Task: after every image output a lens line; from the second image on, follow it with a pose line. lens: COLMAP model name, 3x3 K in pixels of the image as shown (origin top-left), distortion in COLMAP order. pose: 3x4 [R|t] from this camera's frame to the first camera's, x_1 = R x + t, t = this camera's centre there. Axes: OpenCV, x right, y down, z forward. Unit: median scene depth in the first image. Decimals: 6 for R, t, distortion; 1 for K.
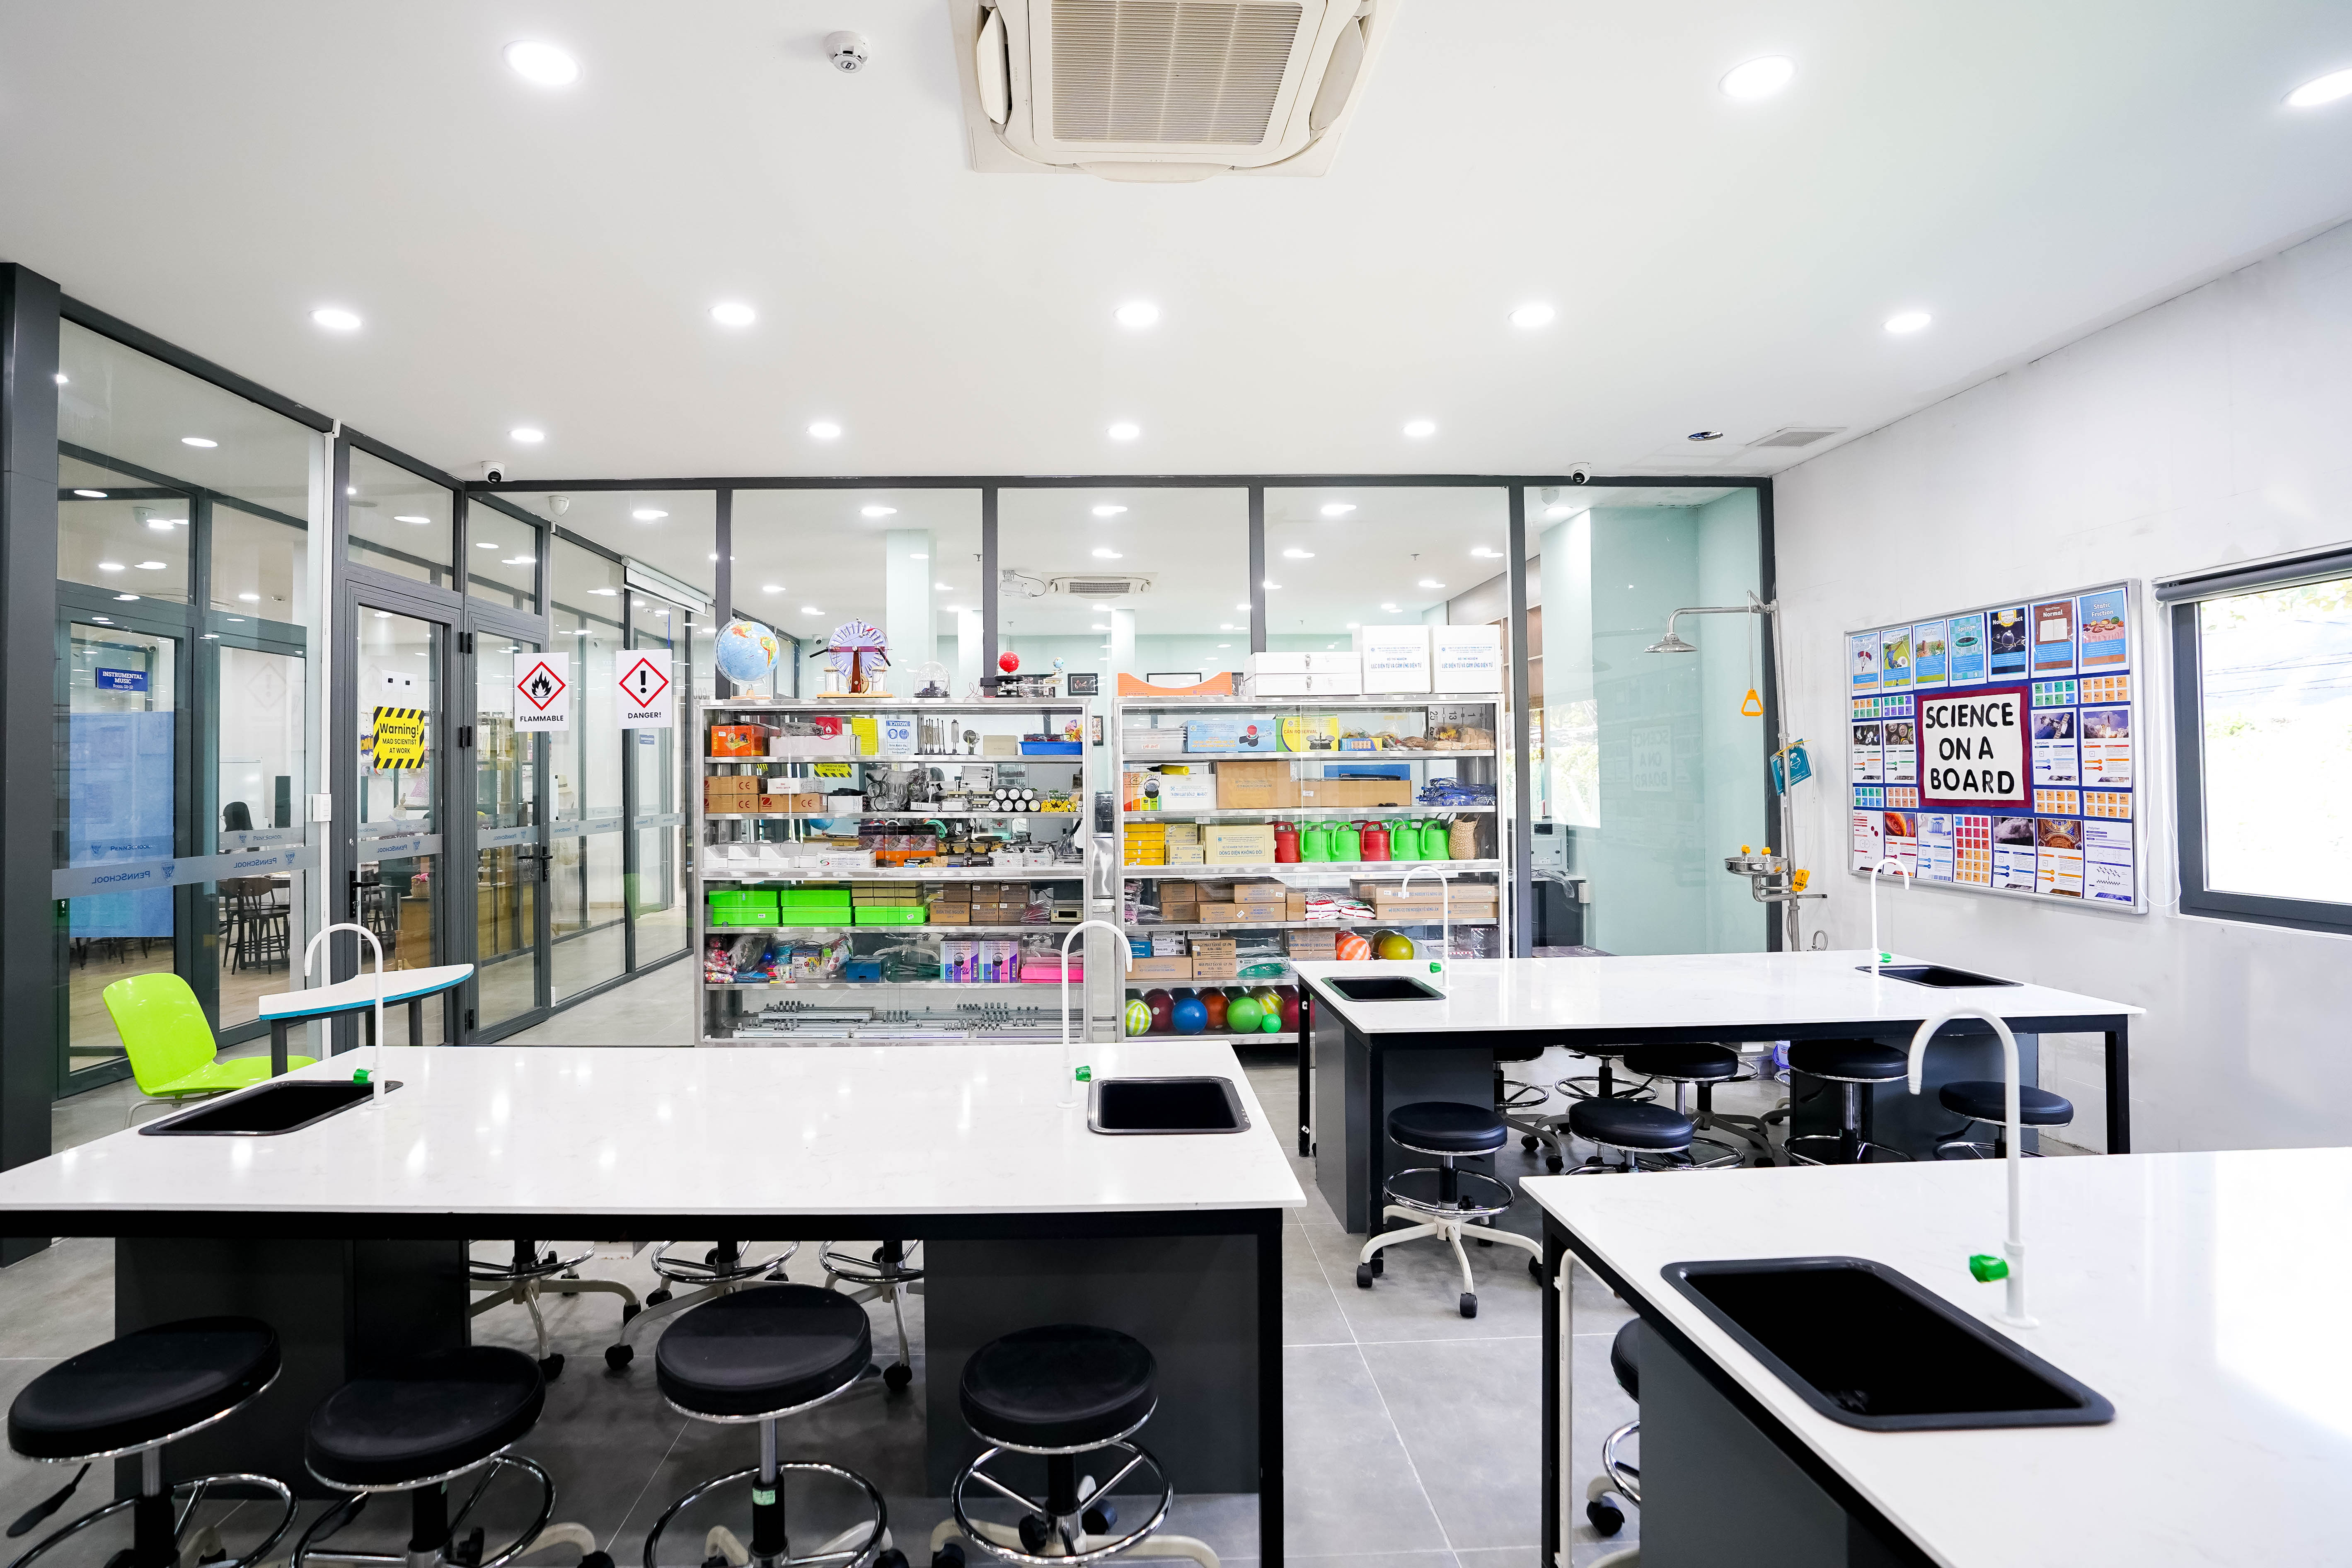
lens RADIAL K [[1145.2, 0, 1165.0], [0, 1145.2, 794.5], [0, 0, 1]] dist [-0.036463, 0.005591]
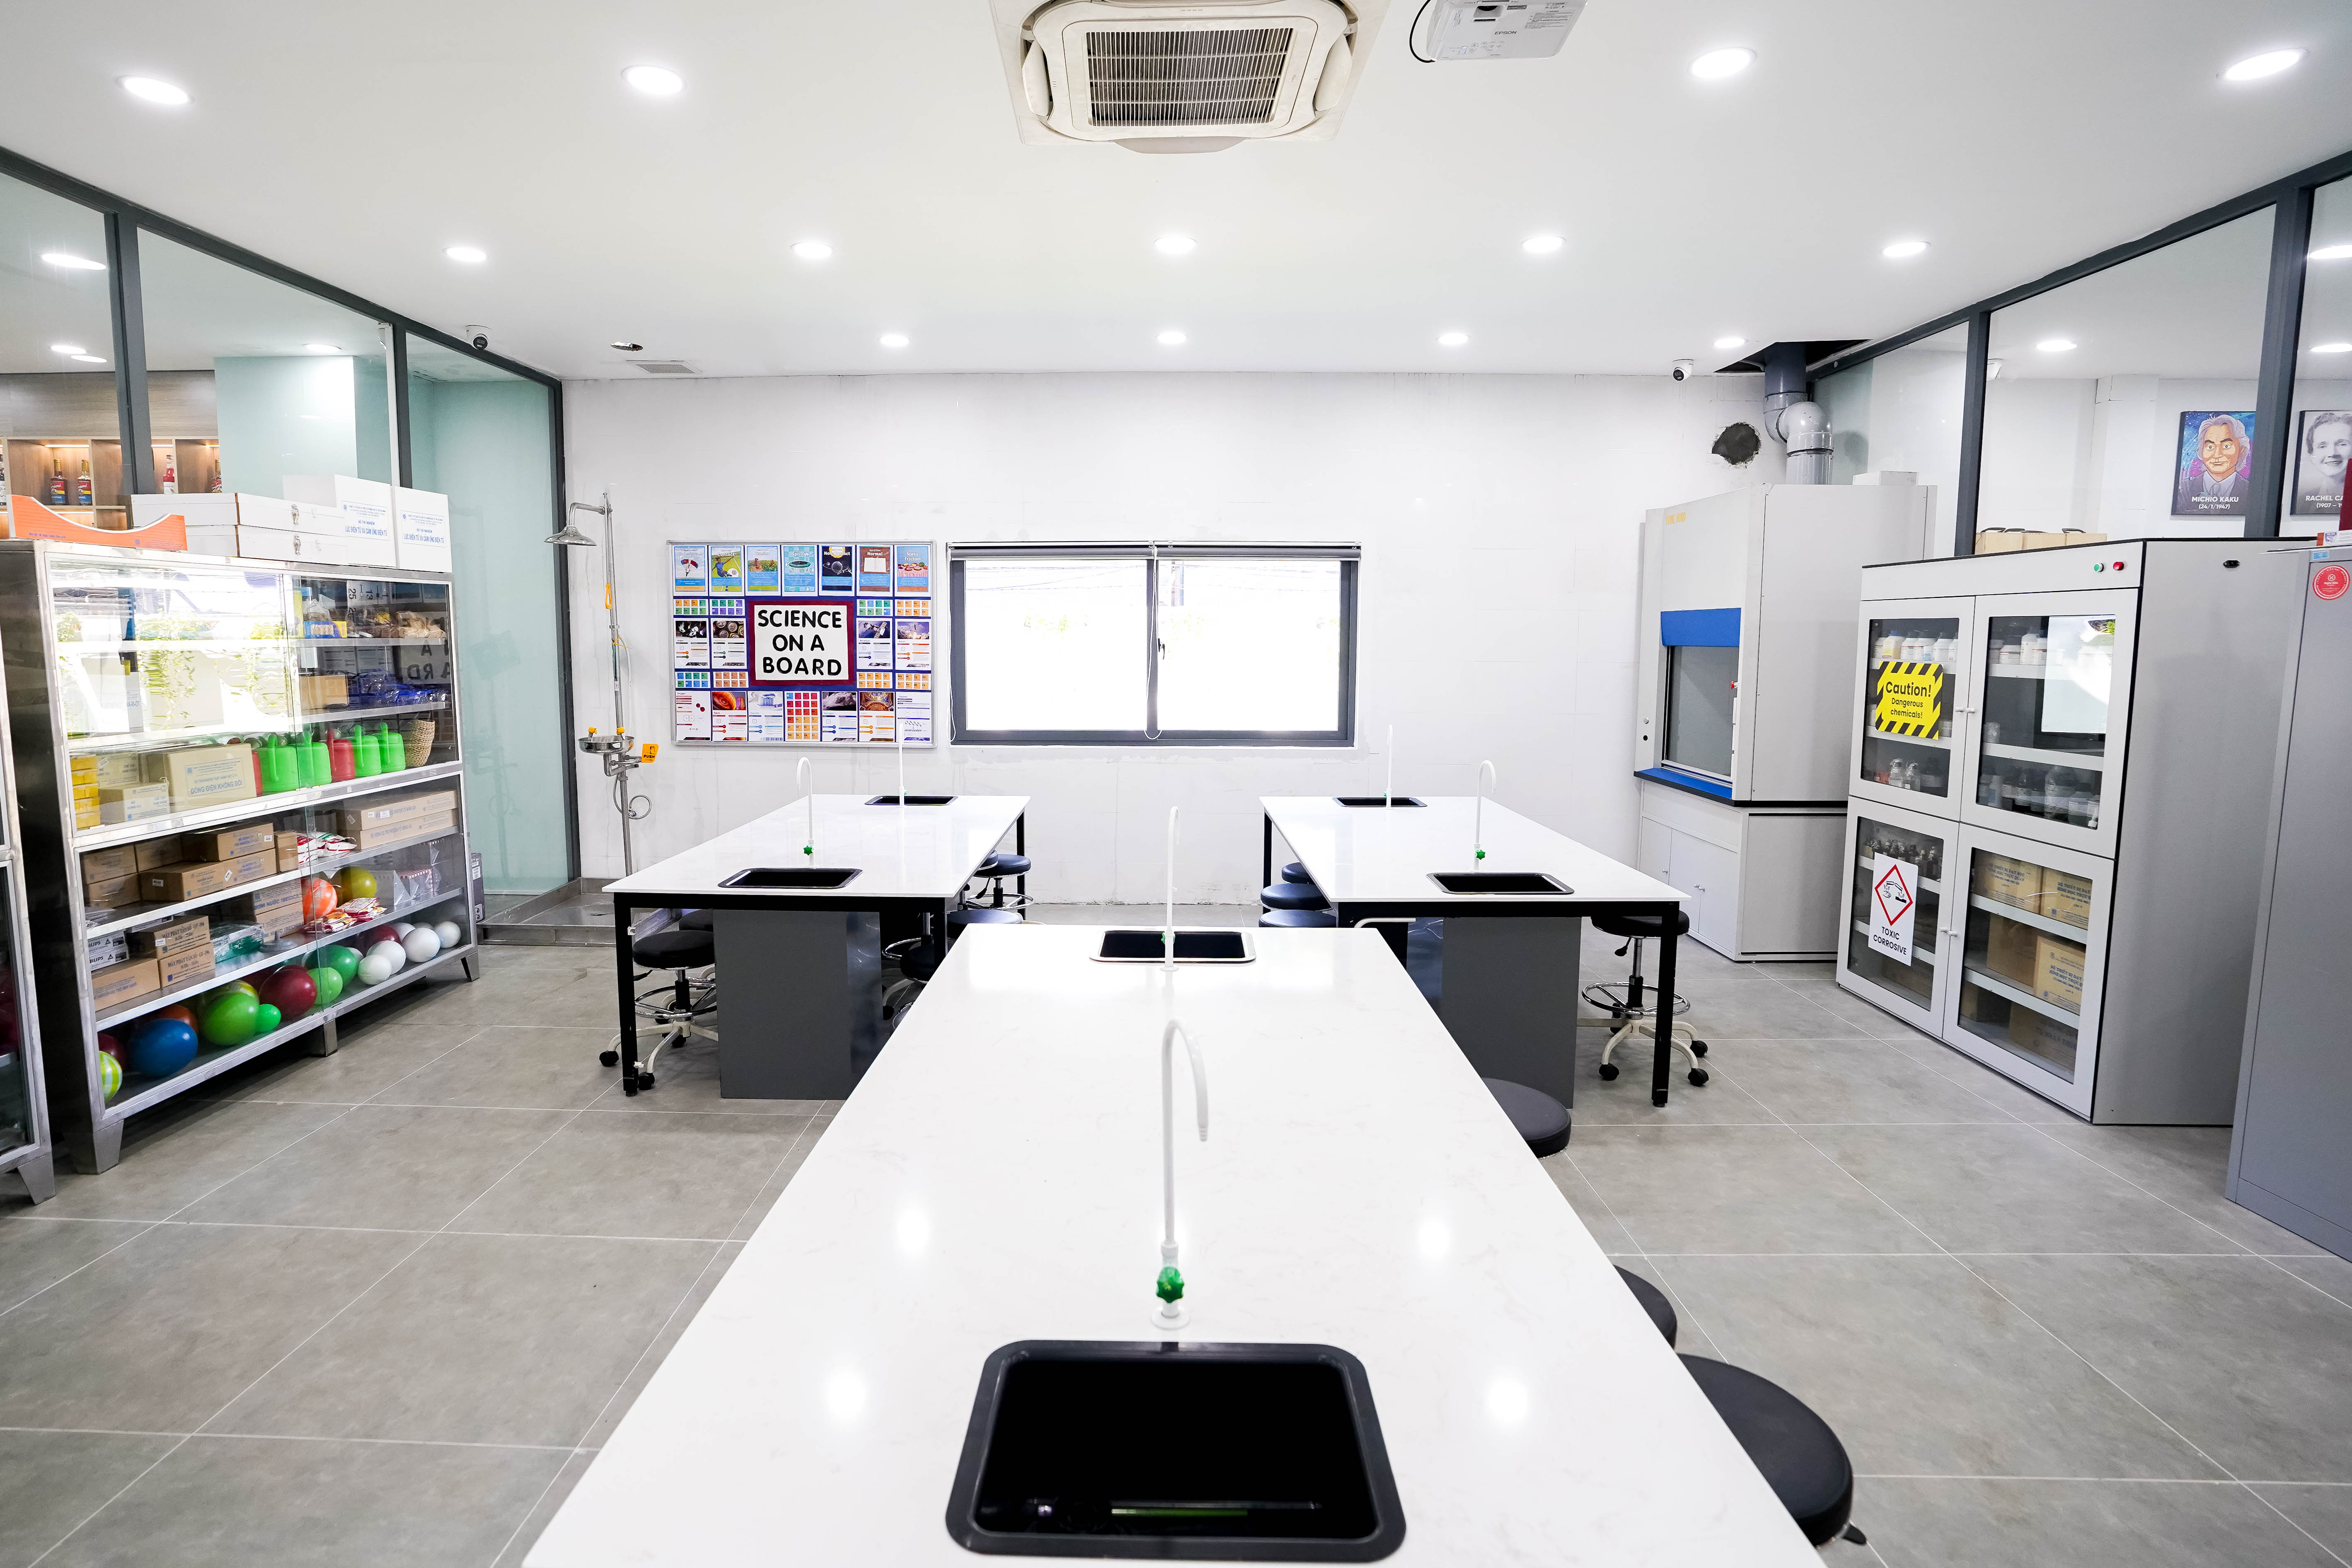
lens RADIAL K [[1145.2, 0, 1161.7], [0, 1145.2, 770.4], [0, 0, 1]] dist [-0.036463, 0.005591]
pose [[0.073784, -0.103898, 0.991847, -0.656760], [0.011620, 0.994580, 0.103320, -0.025043], [-0.997207, 0.003902, 0.074591, 0.463374]]
